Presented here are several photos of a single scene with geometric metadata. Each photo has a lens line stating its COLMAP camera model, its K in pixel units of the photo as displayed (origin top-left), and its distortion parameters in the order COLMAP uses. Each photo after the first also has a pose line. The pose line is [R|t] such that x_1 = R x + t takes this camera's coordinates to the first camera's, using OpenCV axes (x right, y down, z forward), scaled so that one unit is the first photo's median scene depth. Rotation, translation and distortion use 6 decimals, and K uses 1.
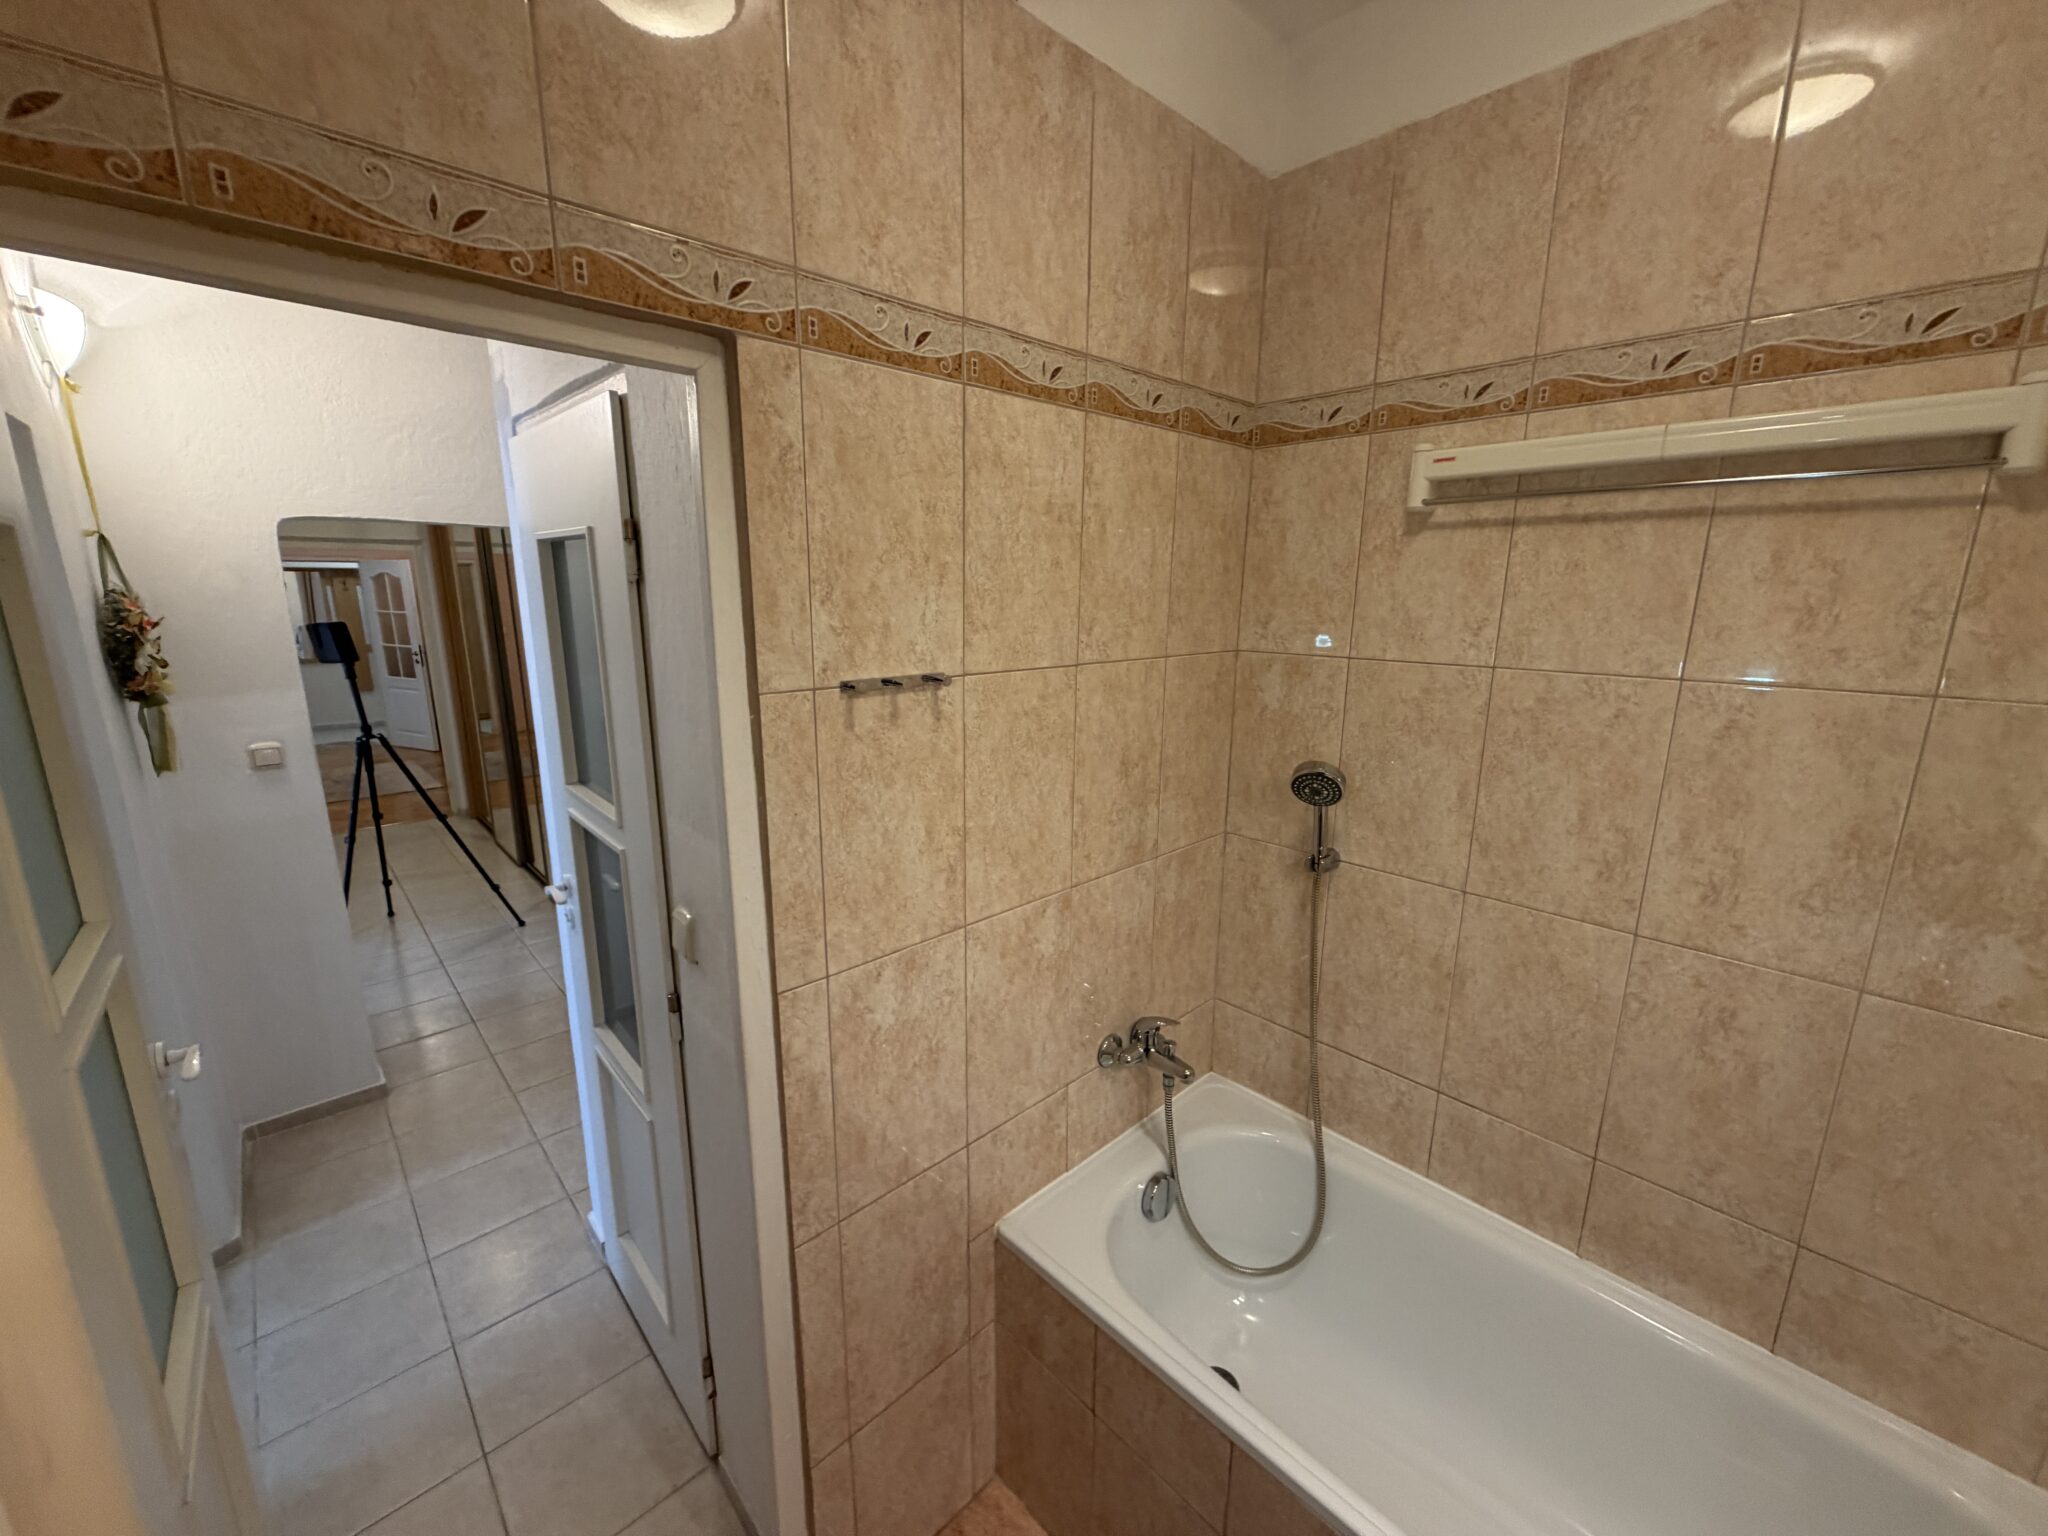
lens RADIAL K [[819.6, 0, 1027.2], [0, 819.6, 767.1], [0, 0, 1]] dist [-0.001955, -0.000161]
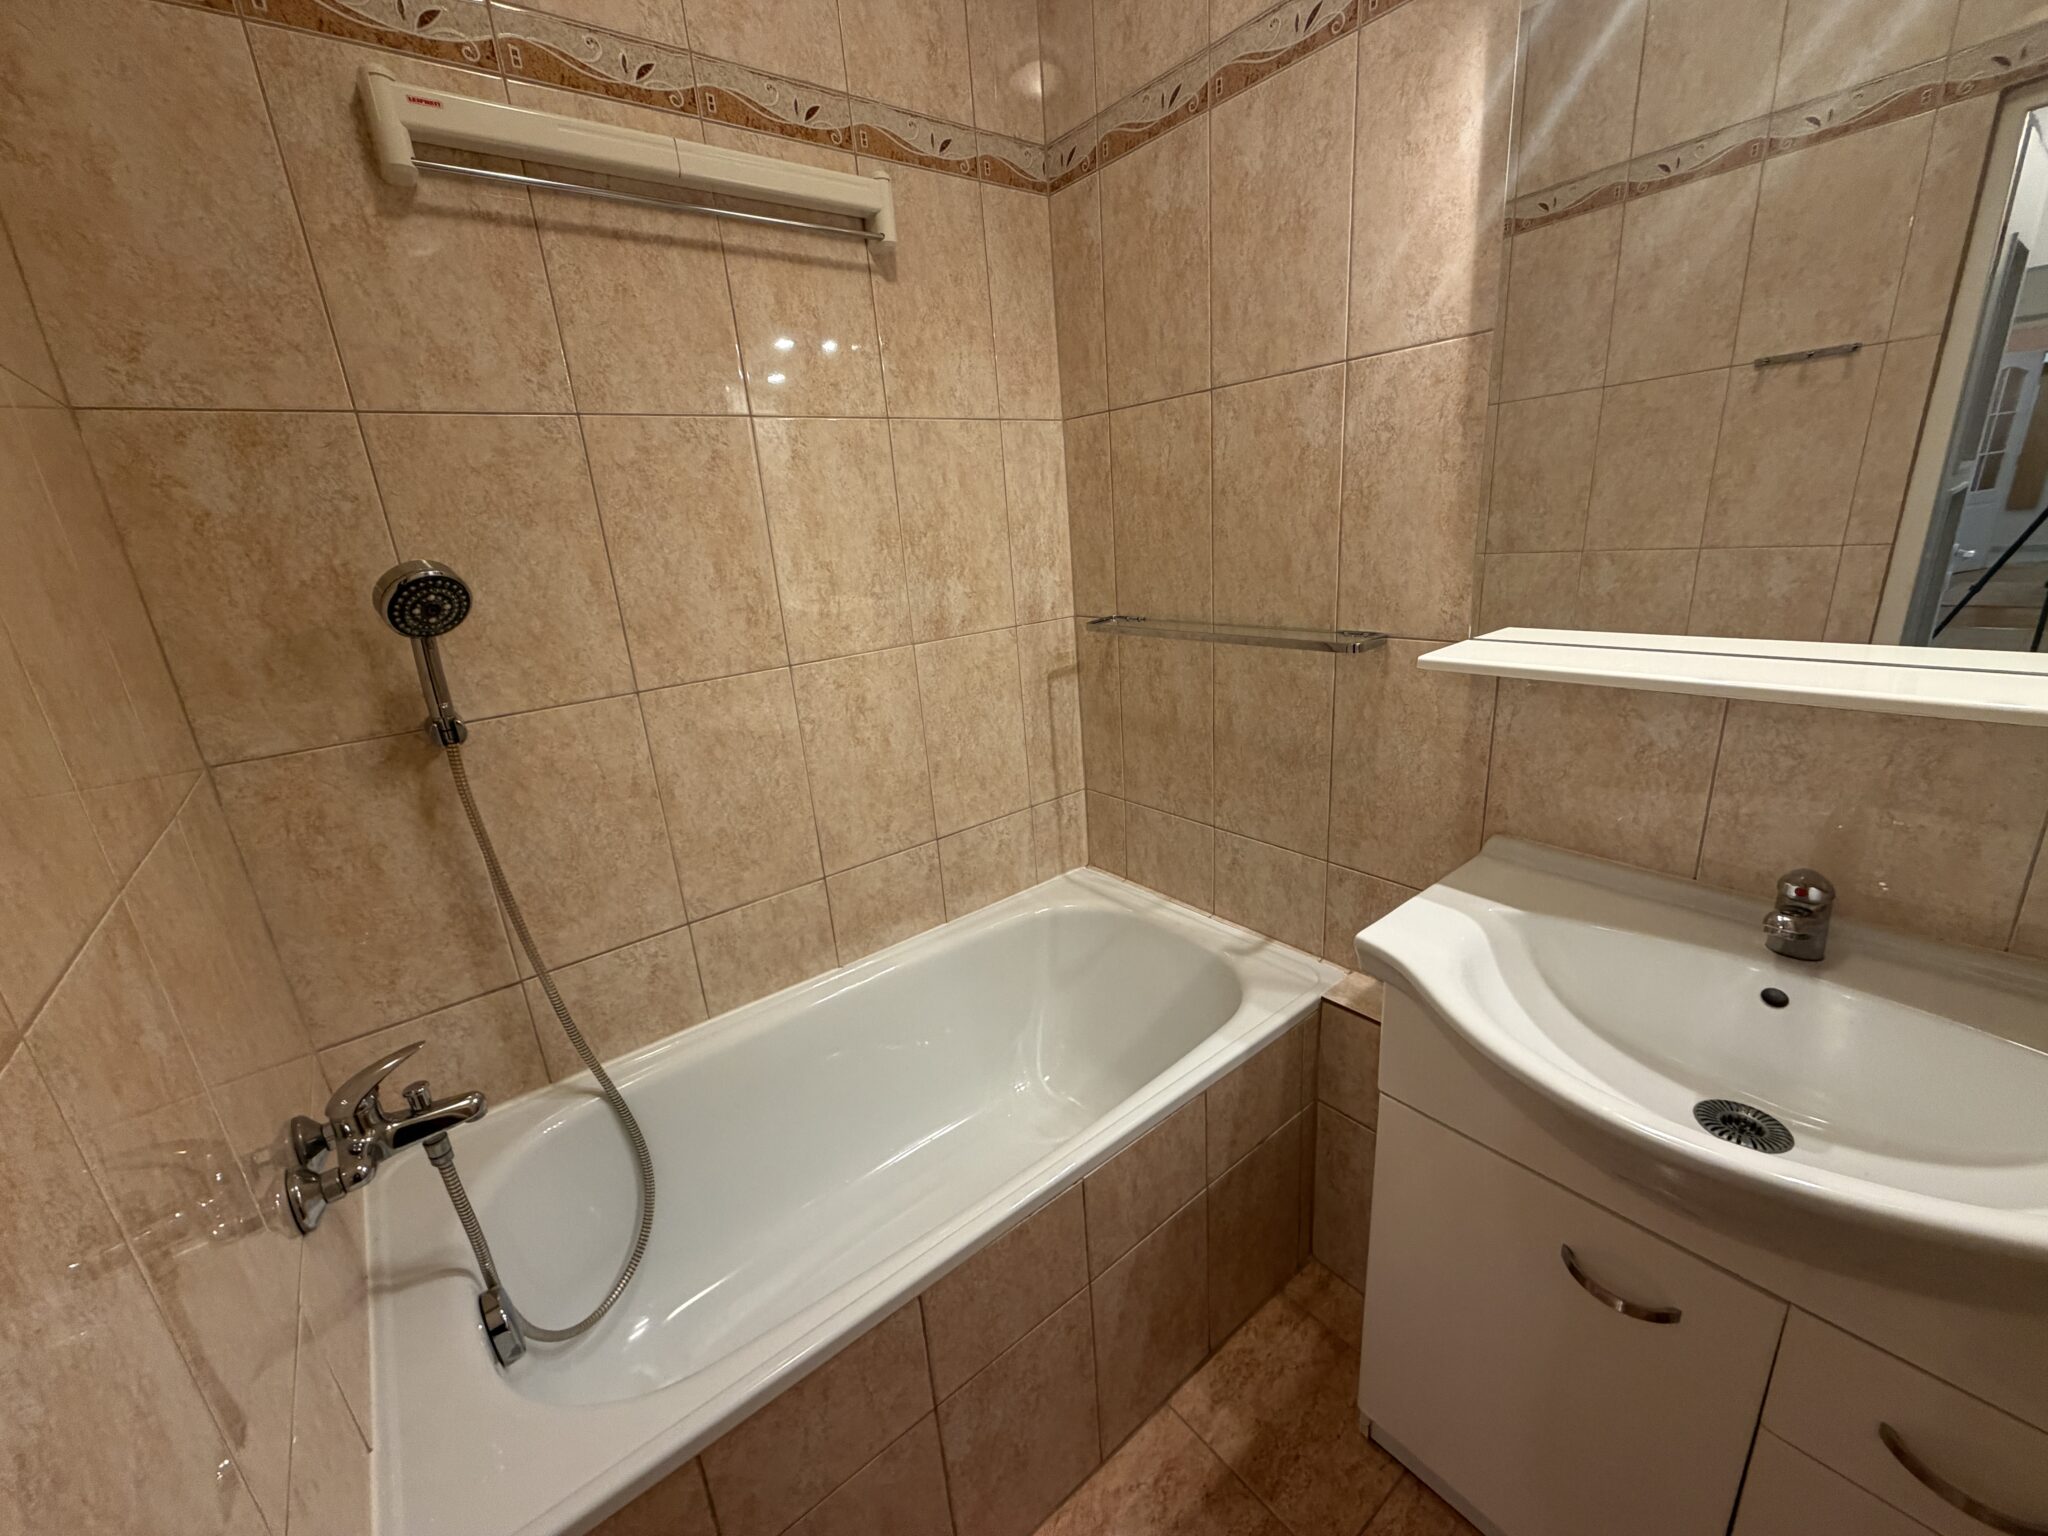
lens RADIAL K [[819.6, 0, 1027.9], [0, 819.6, 772.0], [0, 0, 1]] dist [-0.001955, -0.000161]
pose [[0.076416, -0.305417, 0.949148, -0.309682], [0.287672, 0.918204, 0.272299, 0.121514], [-0.954676, 0.252235, 0.158025, 0.527757]]
